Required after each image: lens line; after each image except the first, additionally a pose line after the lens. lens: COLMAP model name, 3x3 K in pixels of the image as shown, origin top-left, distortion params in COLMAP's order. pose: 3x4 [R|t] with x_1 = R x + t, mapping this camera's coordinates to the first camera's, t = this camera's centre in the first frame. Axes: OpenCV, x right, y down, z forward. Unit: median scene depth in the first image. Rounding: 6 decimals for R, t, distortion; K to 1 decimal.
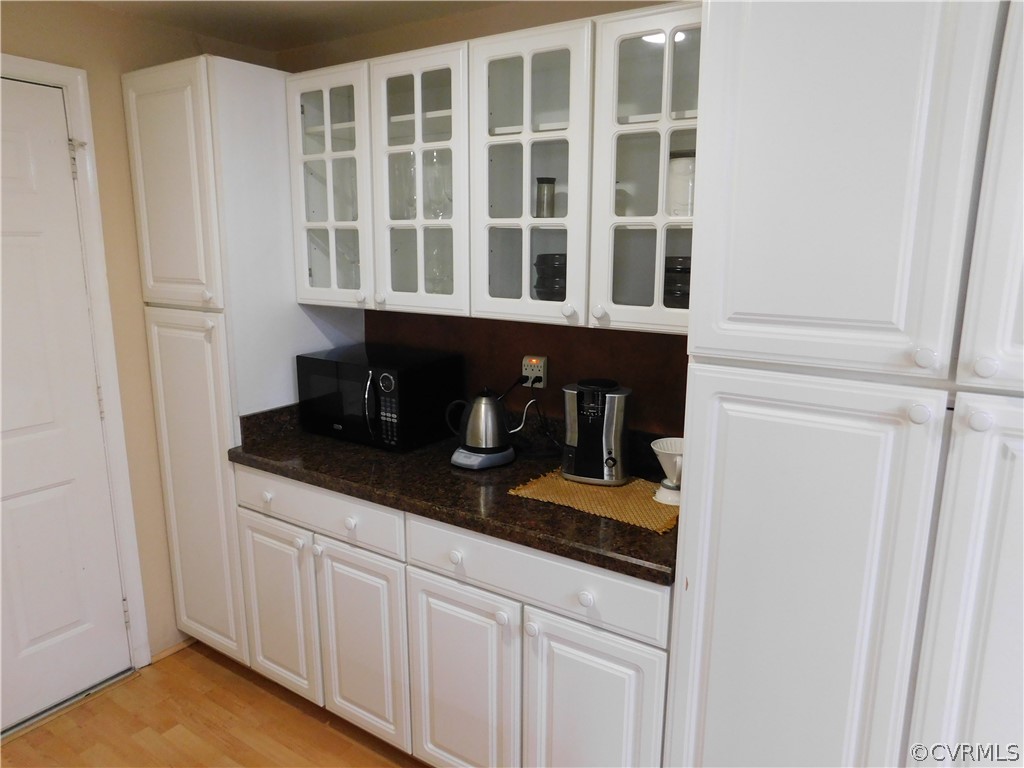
lens RADIAL K [[708.5, 0, 516.4], [0, 708.5, 385.4], [0, 0, 1]] dist [-0.068466, 0.065153]
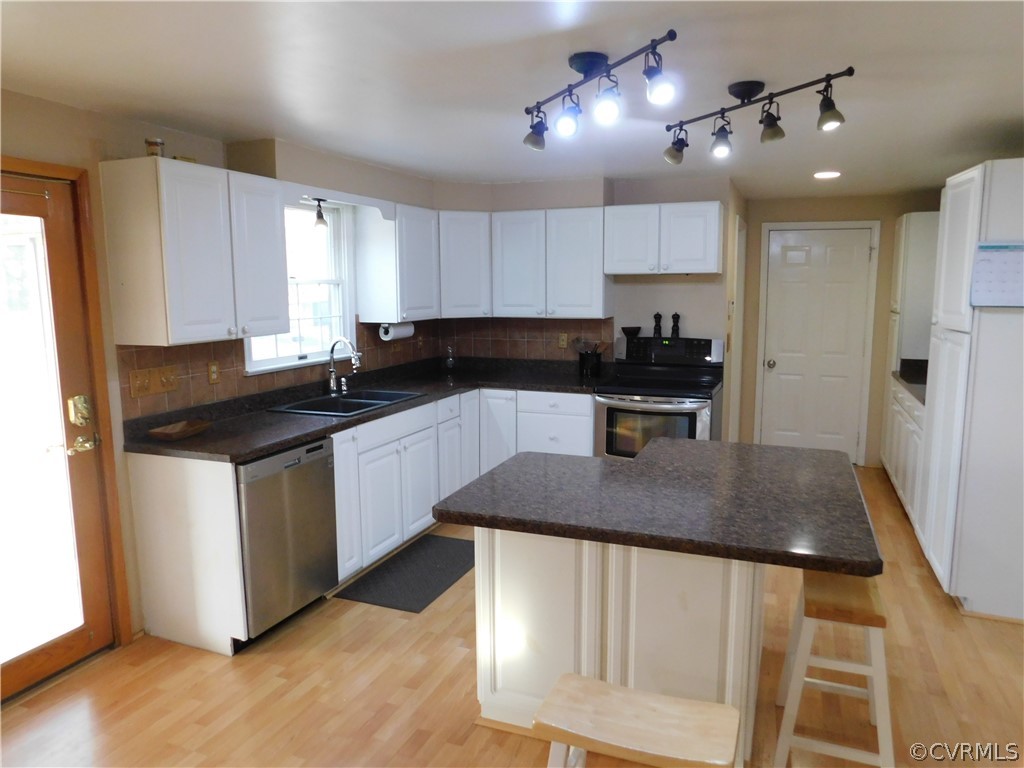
lens RADIAL K [[708.5, 0, 512.9], [0, 708.5, 384.2], [0, 0, 1]] dist [-0.068466, 0.065153]
pose [[0.208520, 0.131748, -0.969104, 1.699744], [-0.195920, 0.976427, 0.090588, 0.180283], [0.958193, 0.170977, 0.229417, -0.813139]]
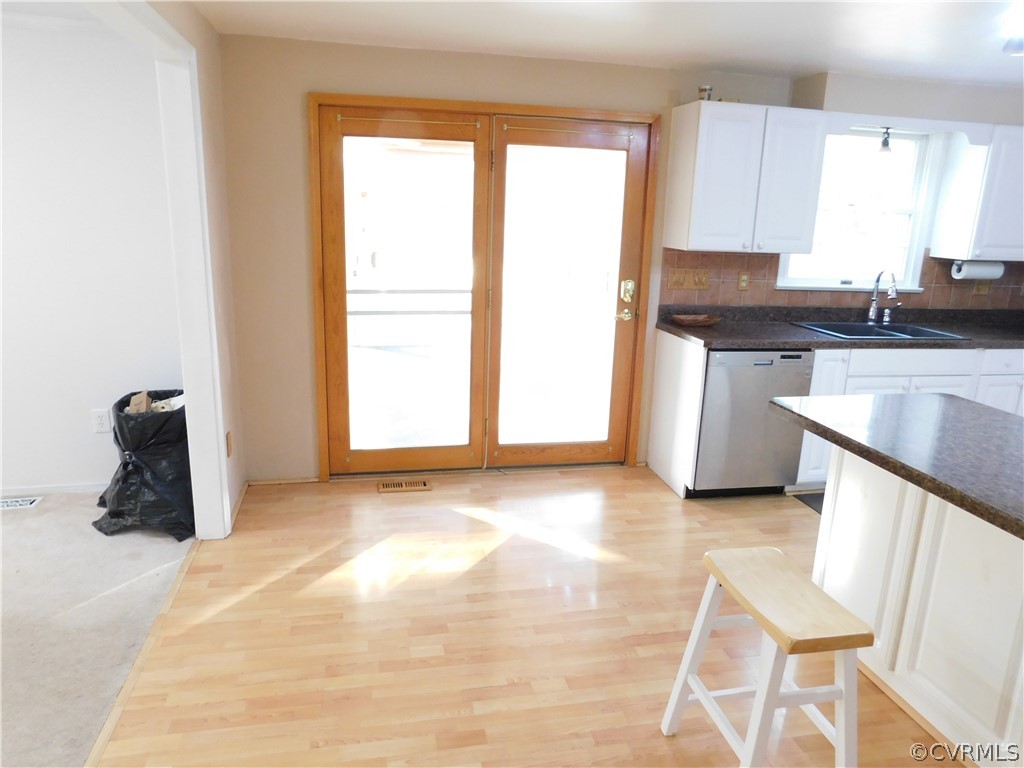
lens RADIAL K [[708.5, 0, 512.9], [0, 708.5, 385.9], [0, 0, 1]] dist [-0.068466, 0.065153]
pose [[-0.691648, 0.148527, -0.706797, 1.831215], [-0.188639, 0.907505, 0.375300, 0.093279], [0.697164, 0.392905, -0.599656, -0.289264]]
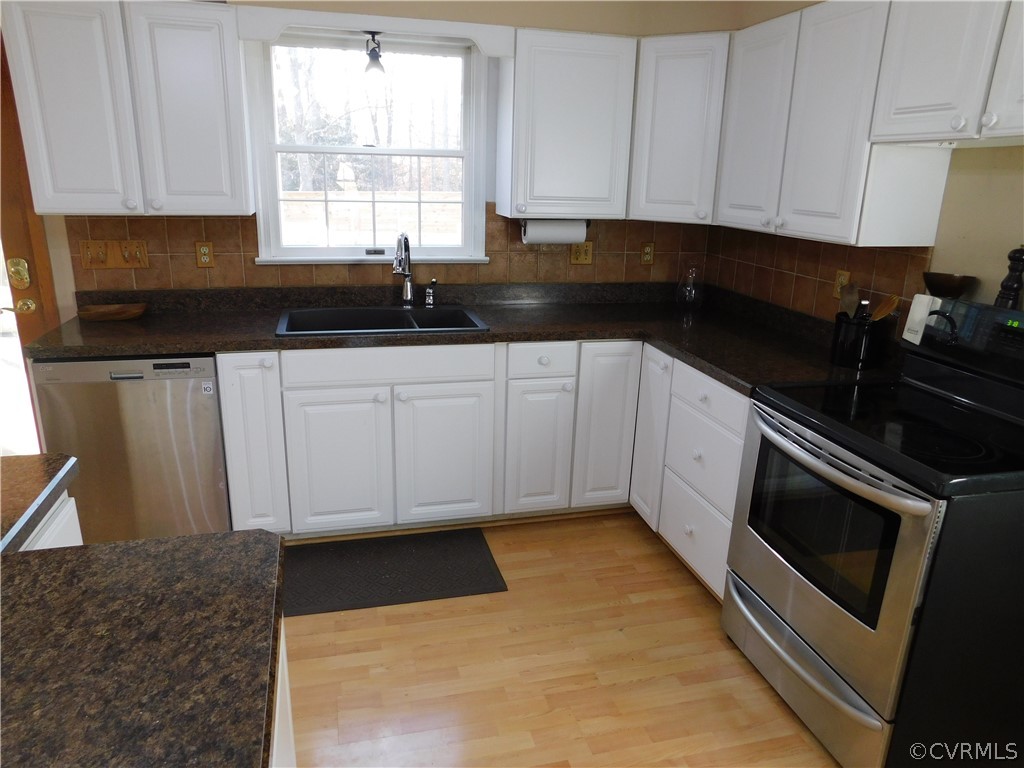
lens RADIAL K [[708.5, 0, 506.9], [0, 708.5, 382.1], [0, 0, 1]] dist [-0.068466, 0.065153]
pose [[-0.655723, 0.194797, -0.729439, 0.683191], [-0.185857, 0.894764, 0.406022, -0.013797], [0.731768, 0.401810, -0.550513, 0.188277]]
